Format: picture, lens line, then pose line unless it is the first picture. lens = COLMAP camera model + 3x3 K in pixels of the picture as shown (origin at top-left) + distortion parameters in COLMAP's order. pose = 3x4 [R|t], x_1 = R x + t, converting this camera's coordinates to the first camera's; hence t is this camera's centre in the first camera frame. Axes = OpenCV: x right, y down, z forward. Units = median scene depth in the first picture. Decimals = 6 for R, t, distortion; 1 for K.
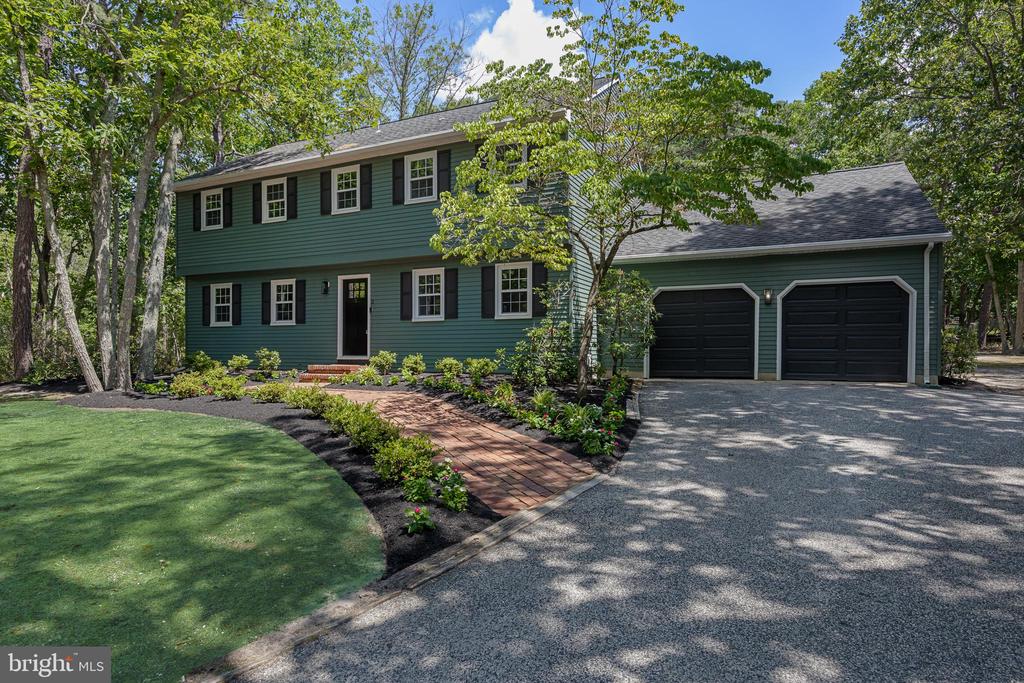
lens RADIAL K [[588.8, 0, 512.0], [0, 588.8, 349.6], [0, 0, 1]] dist [0.004272, 0.000686]
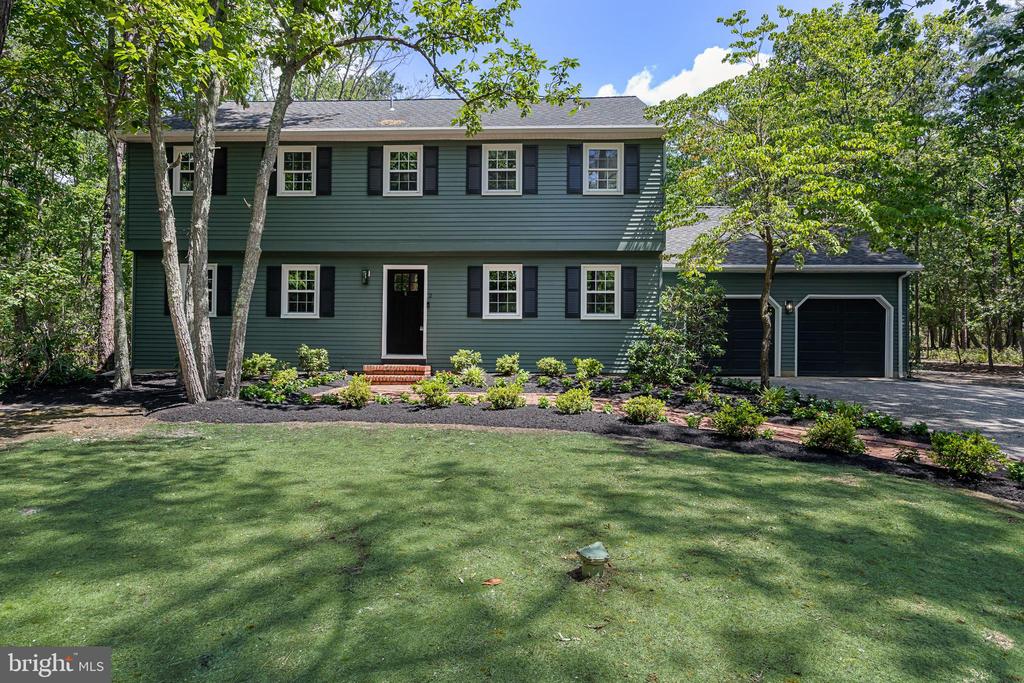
lens RADIAL K [[515.8, 0, 512.5], [0, 515.8, 333.9], [0, 0, 1]] dist [0.016517, 0.000431]
pose [[0.919485, 0.019509, 0.392641, -0.447357], [-0.008640, 0.999529, -0.029430, 0.000601], [-0.393030, 0.023668, 0.919221, 0.218256]]
